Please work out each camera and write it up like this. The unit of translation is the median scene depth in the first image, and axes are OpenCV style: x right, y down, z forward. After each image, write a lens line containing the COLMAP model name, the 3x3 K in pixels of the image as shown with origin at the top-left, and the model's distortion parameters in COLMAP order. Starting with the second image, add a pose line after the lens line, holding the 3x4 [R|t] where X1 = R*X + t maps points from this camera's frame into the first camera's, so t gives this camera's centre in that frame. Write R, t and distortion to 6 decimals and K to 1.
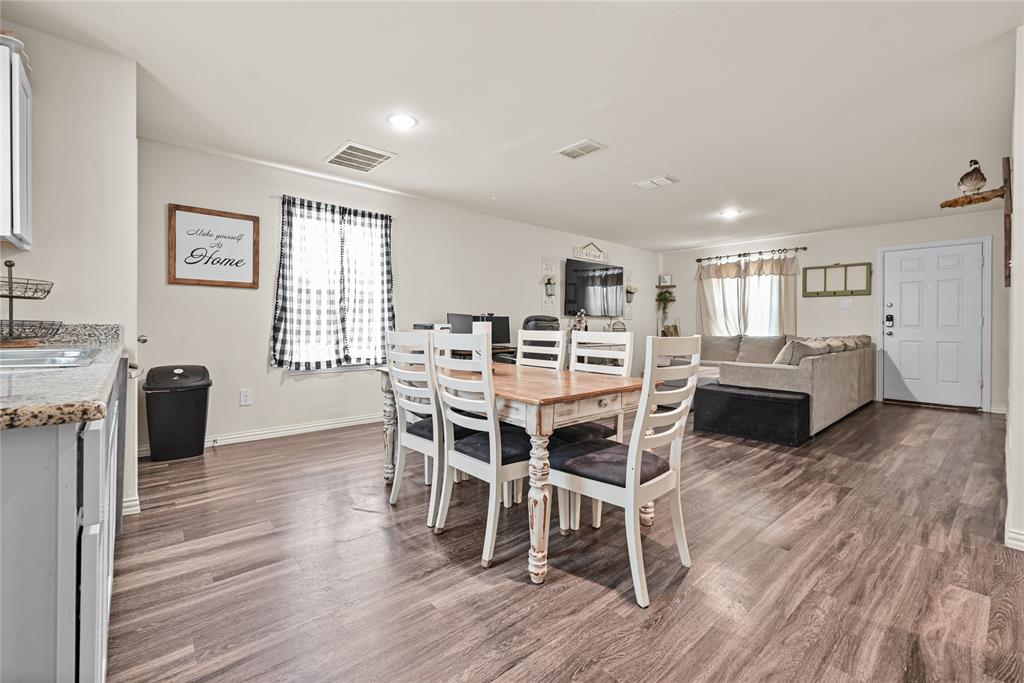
lens RADIAL K [[420.9, 0, 493.8], [0, 420.9, 328.0], [0, 0, 1]] dist [-0.002235, 0.000189]
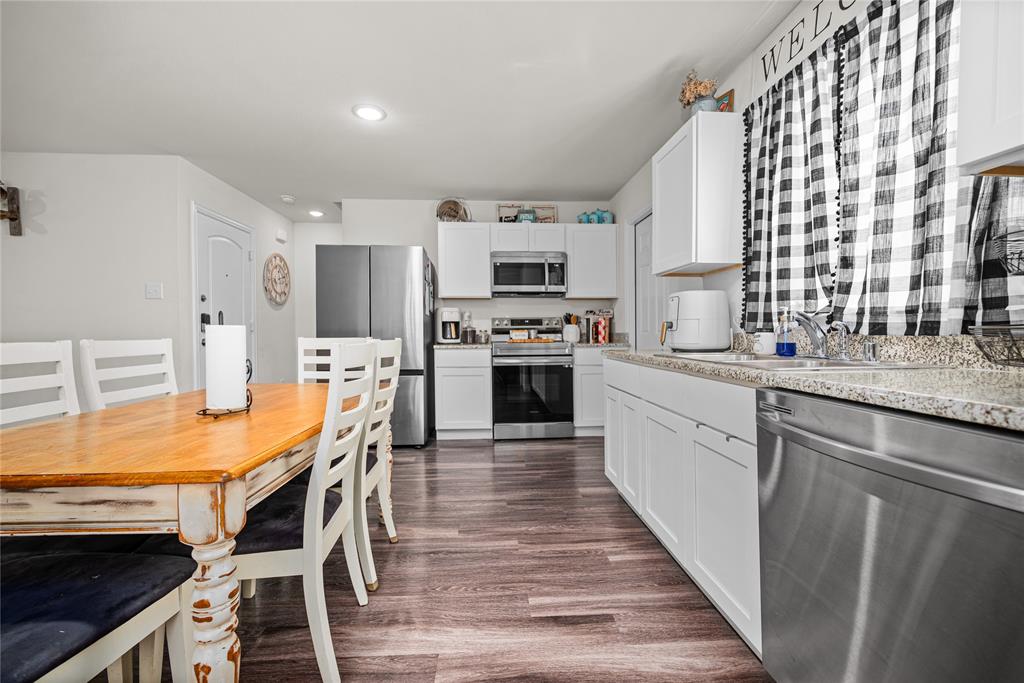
lens RADIAL K [[420.9, 0, 508.1], [0, 420.9, 341.7], [0, 0, 1]] dist [-0.002235, 0.000189]
pose [[-0.794959, -0.019036, 0.606365, -0.256161], [-0.000894, 0.999543, 0.030209, -0.003949], [-0.606663, 0.023473, -0.794613, 0.460431]]
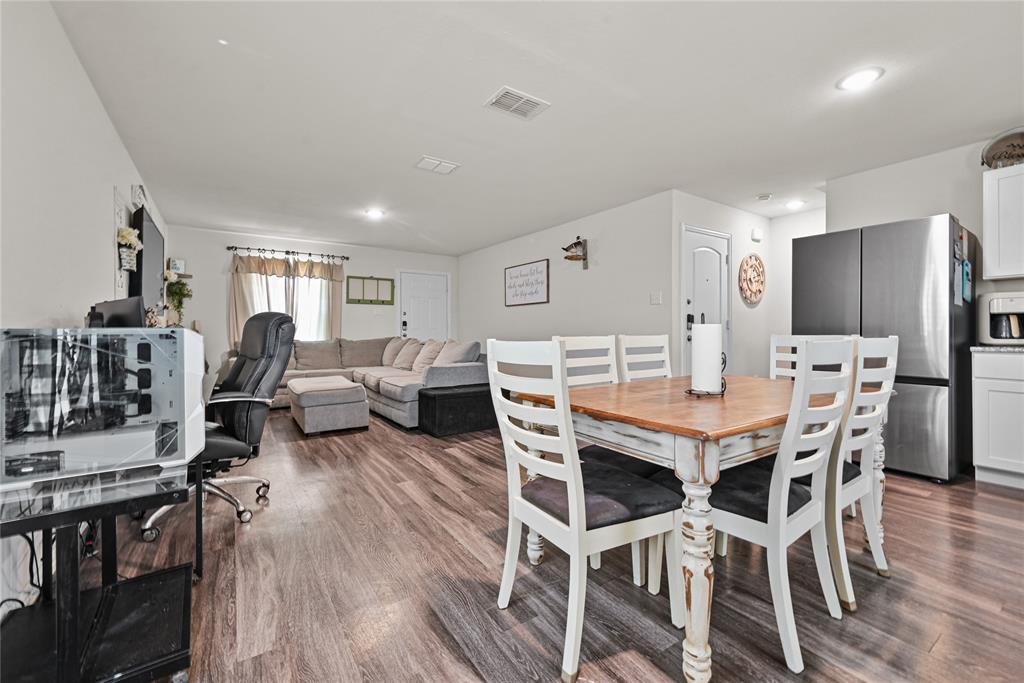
lens RADIAL K [[420.9, 0, 507.7], [0, 420.9, 333.4], [0, 0, 1]] dist [-0.002235, 0.000189]
pose [[0.111564, -0.012872, 0.993674, -0.290108], [0.010415, 0.999876, 0.011783, -0.004380], [-0.993703, 0.009034, 0.111684, 0.472375]]
